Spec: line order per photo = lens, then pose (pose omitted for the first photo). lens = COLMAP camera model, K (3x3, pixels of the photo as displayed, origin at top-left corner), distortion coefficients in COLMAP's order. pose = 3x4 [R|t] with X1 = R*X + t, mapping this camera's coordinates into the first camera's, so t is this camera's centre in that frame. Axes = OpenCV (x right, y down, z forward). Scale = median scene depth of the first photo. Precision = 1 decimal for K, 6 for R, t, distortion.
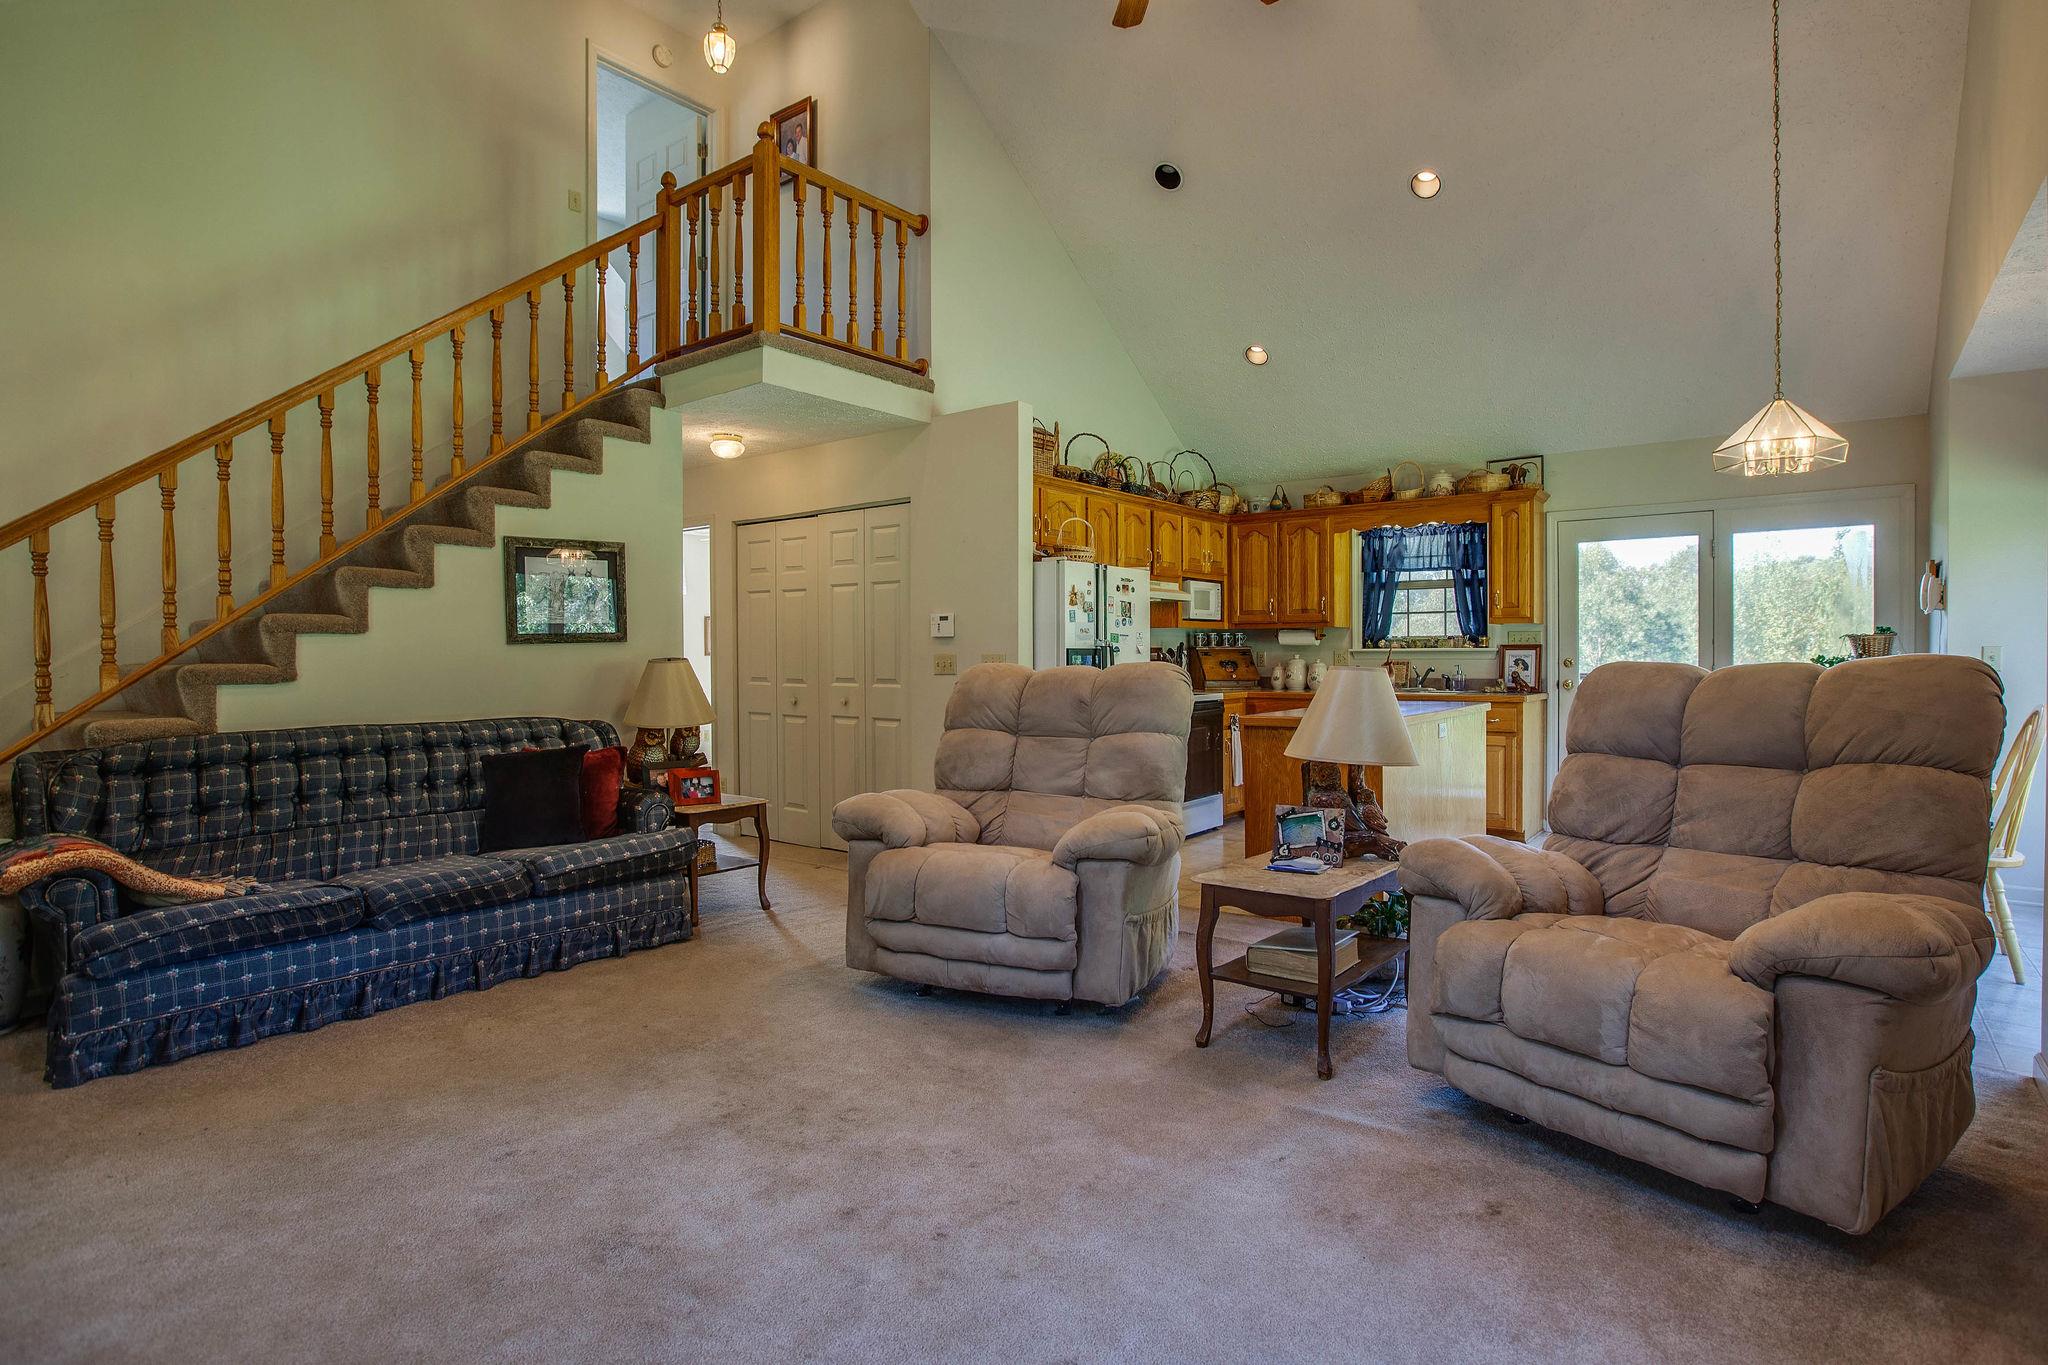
lens RADIAL K [[997.0, 0, 1030.2], [0, 997.0, 662.5], [0, 0, 1]] dist [-0.056832, 0.023232]
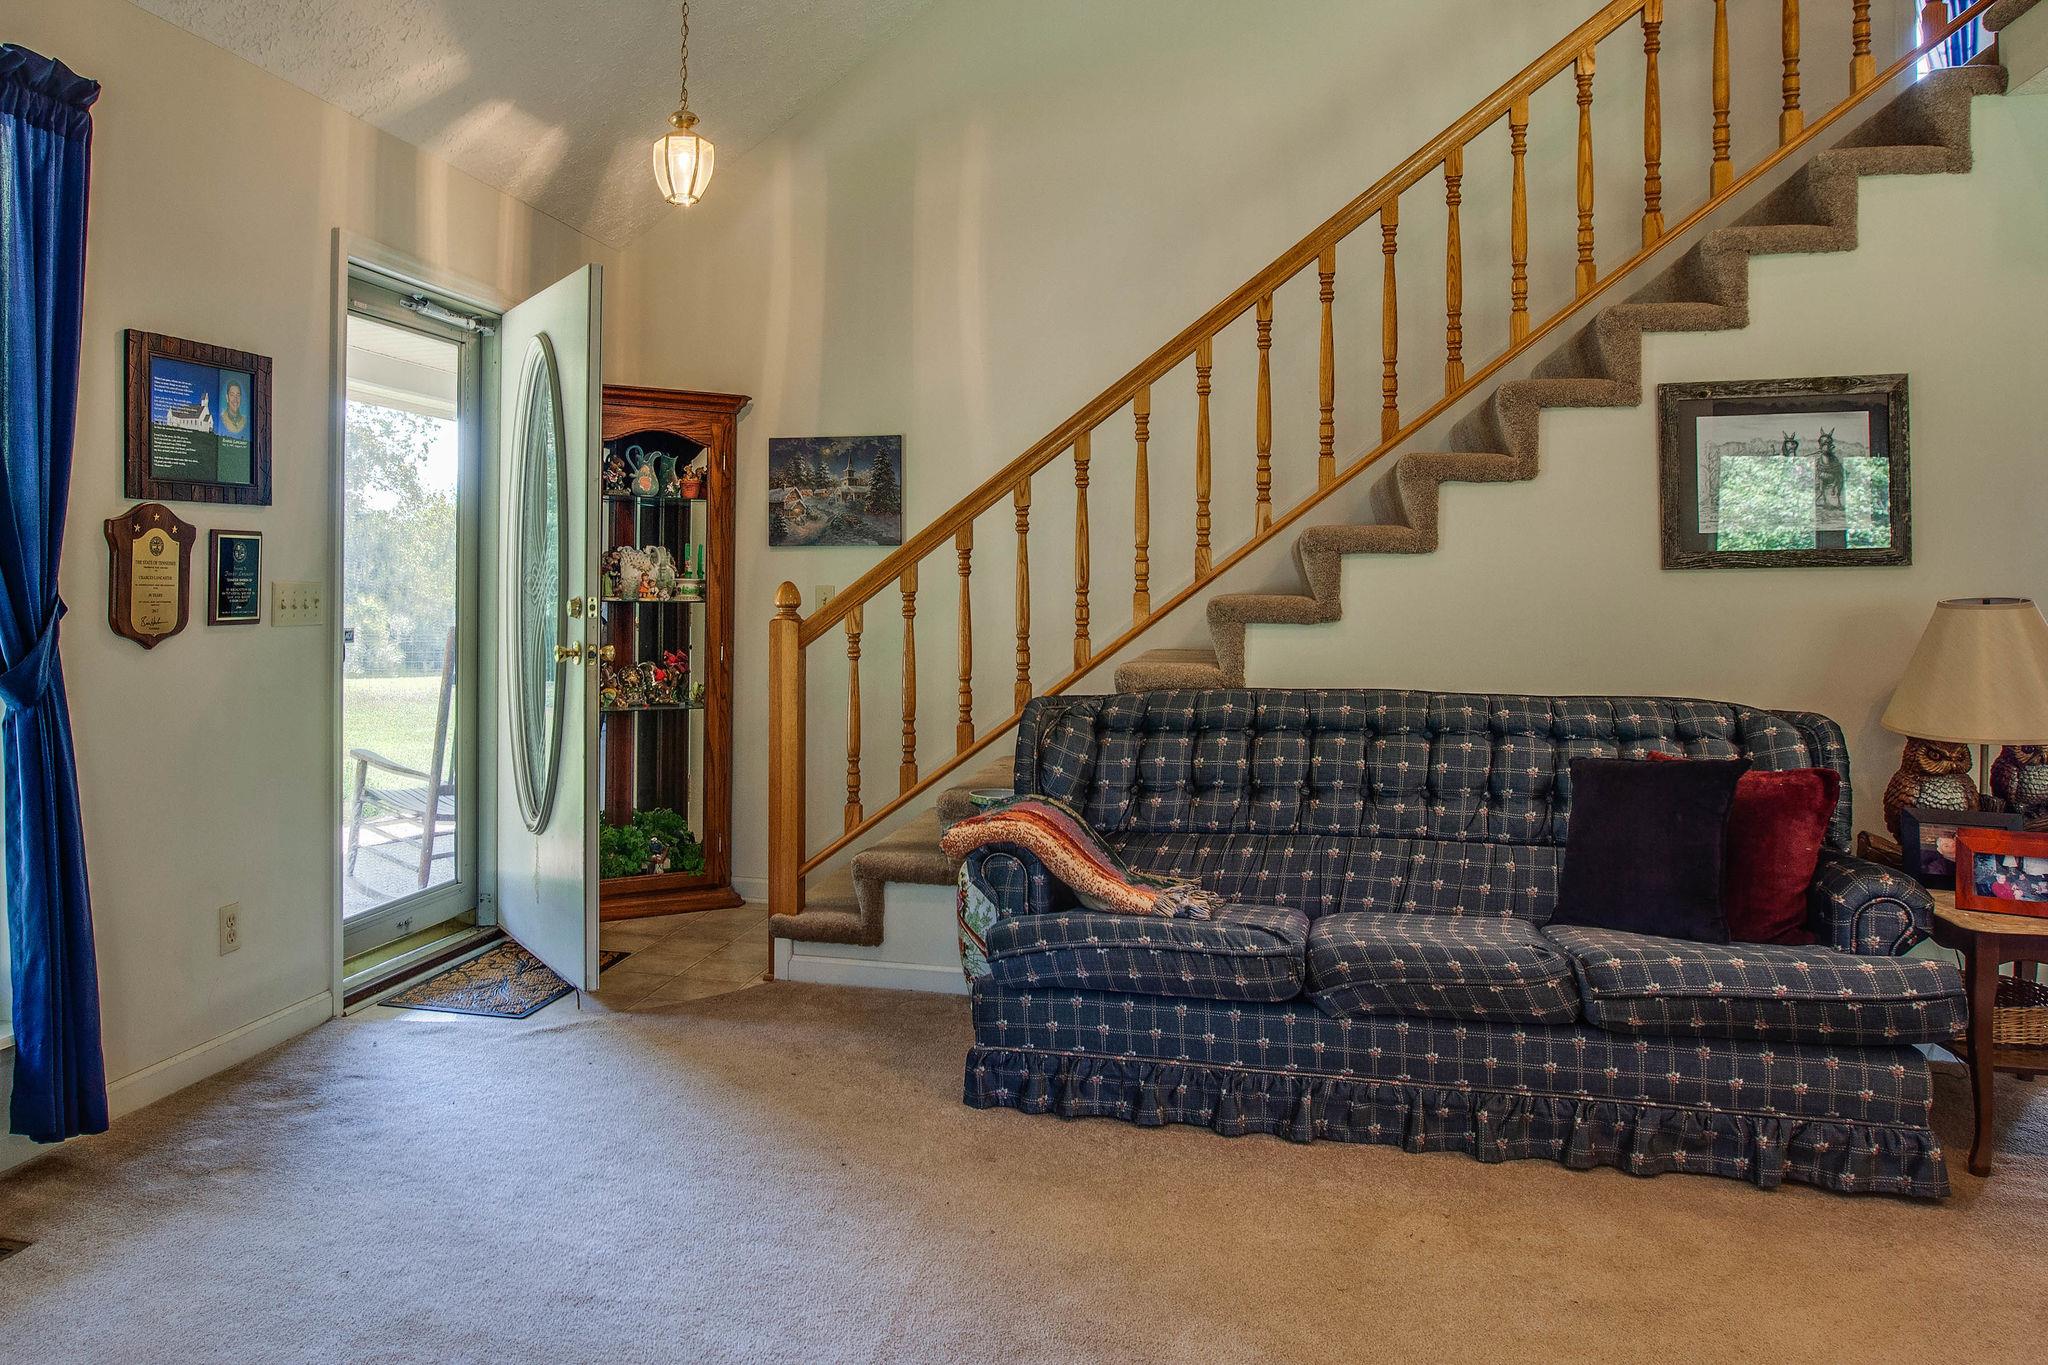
lens RADIAL K [[1424.9, 0, 1020.9], [0, 1424.9, 571.3], [0, 0, 1]] dist [-0.060706, 0.052585]
pose [[0.421412, 0.002742, -0.906865, 0.080119], [-0.017733, 0.999829, -0.005217, -0.007687], [0.906696, 0.018280, 0.421389, 0.370499]]
